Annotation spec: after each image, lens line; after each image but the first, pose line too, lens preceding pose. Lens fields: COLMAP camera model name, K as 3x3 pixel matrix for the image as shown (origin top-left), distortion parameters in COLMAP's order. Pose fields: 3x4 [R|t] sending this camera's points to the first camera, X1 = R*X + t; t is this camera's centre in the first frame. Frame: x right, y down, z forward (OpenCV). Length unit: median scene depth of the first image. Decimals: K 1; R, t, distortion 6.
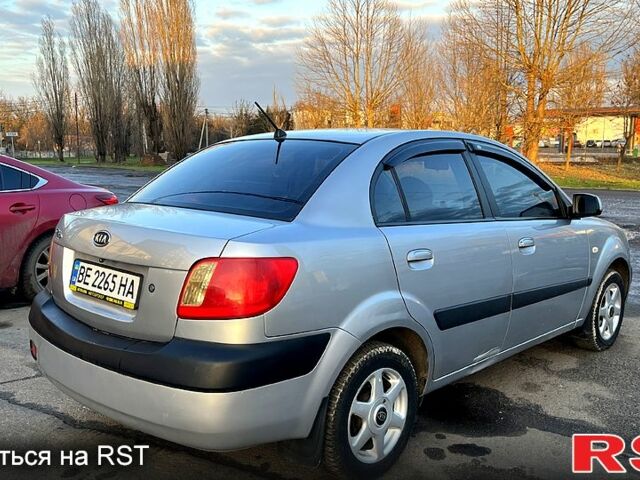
lens RADIAL K [[656.3, 0, 323.1], [0, 656.3, 240.7], [0, 0, 1]] dist [0.047690, -0.018398]
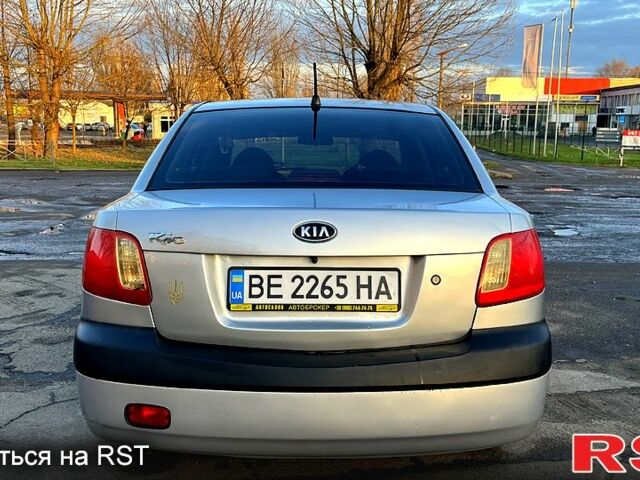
lens RADIAL K [[656.3, 0, 323.1], [0, 656.3, 240.7], [0, 0, 1]] dist [0.047690, -0.018398]
pose [[0.713752, -0.110305, 0.691658, -0.804786], [0.093578, 0.993686, 0.061905, -0.036400], [-0.694119, 0.020539, 0.719567, 0.428756]]
